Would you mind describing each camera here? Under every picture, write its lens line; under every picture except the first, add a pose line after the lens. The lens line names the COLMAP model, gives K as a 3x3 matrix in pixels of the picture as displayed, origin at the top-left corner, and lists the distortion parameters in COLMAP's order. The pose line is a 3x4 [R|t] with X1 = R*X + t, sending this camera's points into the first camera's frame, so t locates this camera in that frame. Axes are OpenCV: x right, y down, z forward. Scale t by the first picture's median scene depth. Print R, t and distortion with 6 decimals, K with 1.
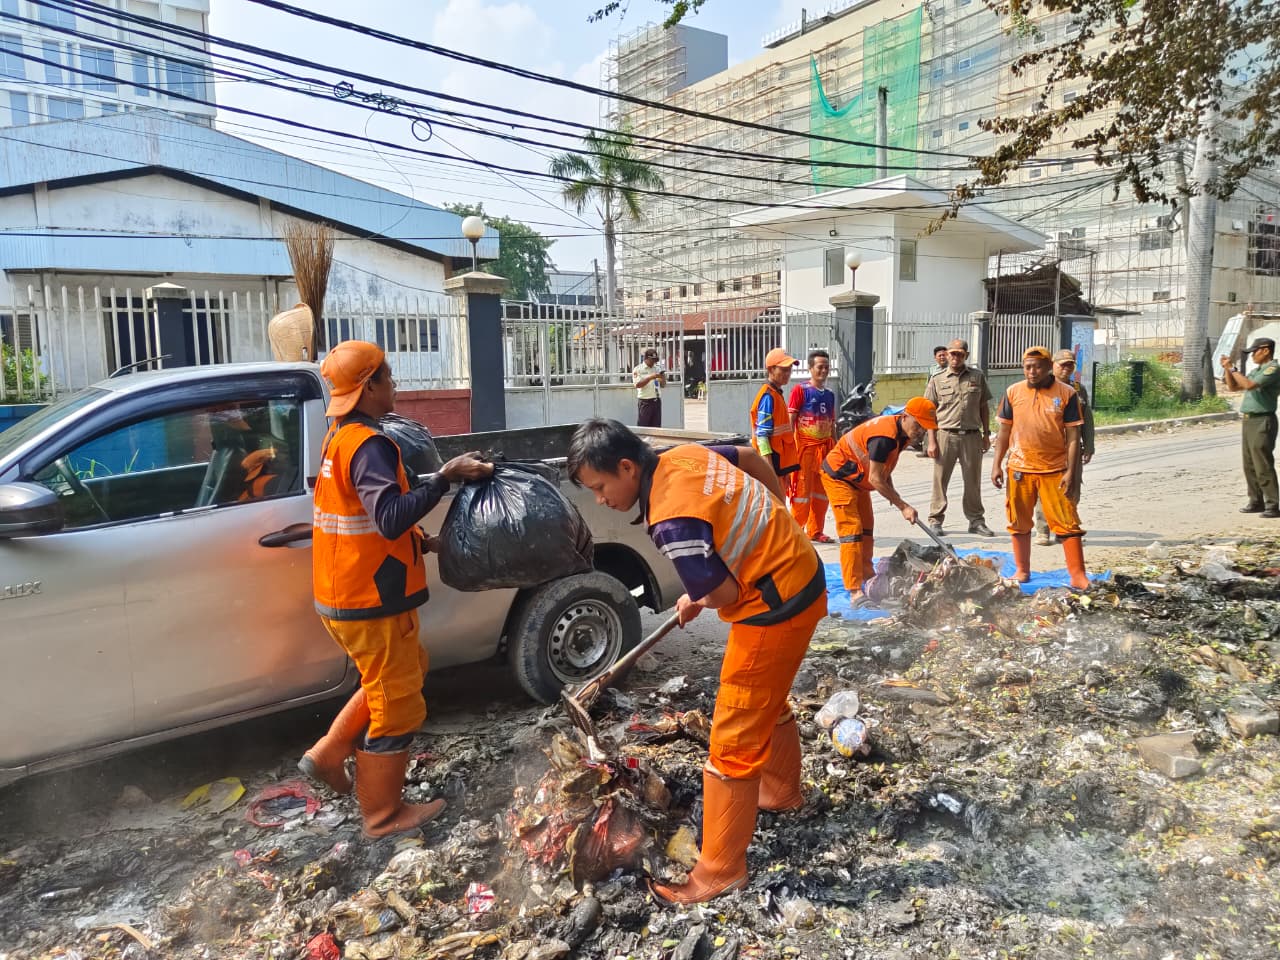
lens RADIAL K [[888.7, 0, 657.0], [0, 888.7, 471.2], [0, 0, 1]] dist [0.039674, -0.051916]
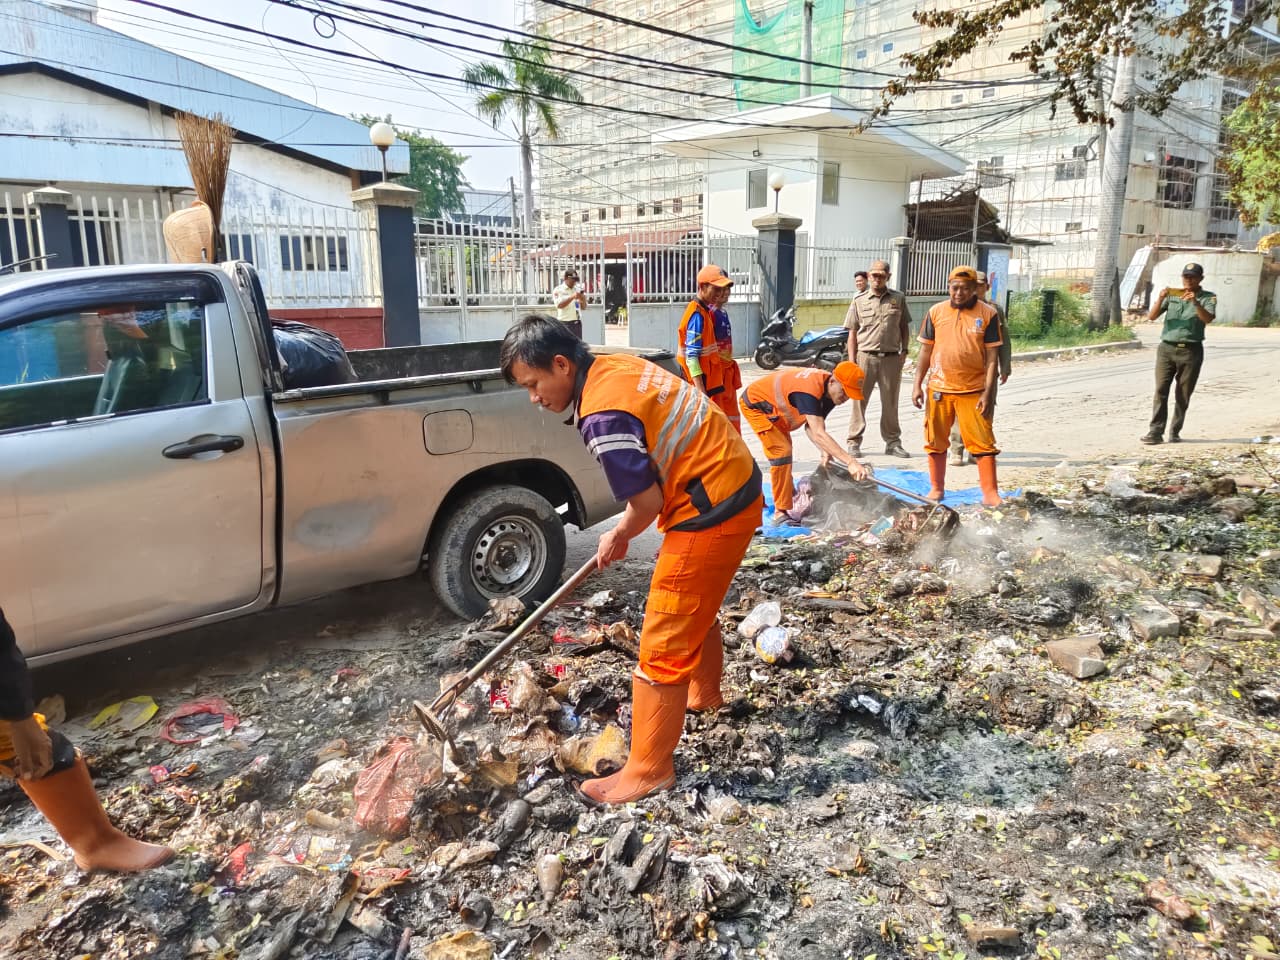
lens RADIAL K [[888.7, 0, 638.5], [0, 888.7, 478.1], [0, 0, 1]] dist [0.039674, -0.051916]
pose [[0.997516, -0.001539, 0.070430, -0.005714], [-0.004654, 0.996137, 0.087687, 0.014227], [-0.070293, -0.087796, 0.993655, 0.013594]]
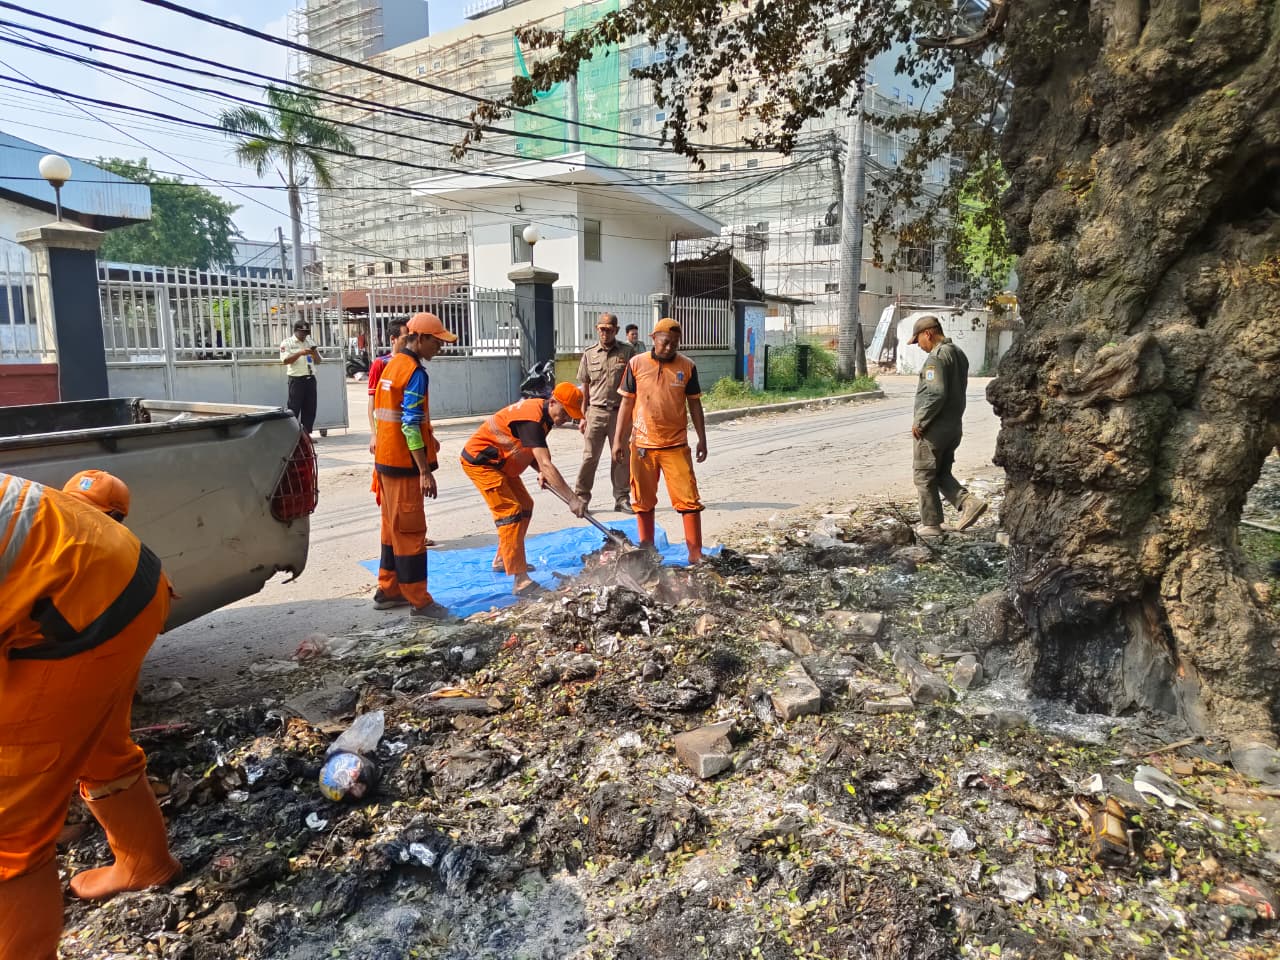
lens RADIAL K [[888.7, 0, 640.8], [0, 888.7, 477.8], [0, 0, 1]] dist [0.039674, -0.051916]
pose [[0.957803, -0.031586, 0.285685, 0.175534], [0.024133, 0.999271, 0.029574, 0.007335], [-0.286411, -0.021431, 0.957867, 0.105467]]
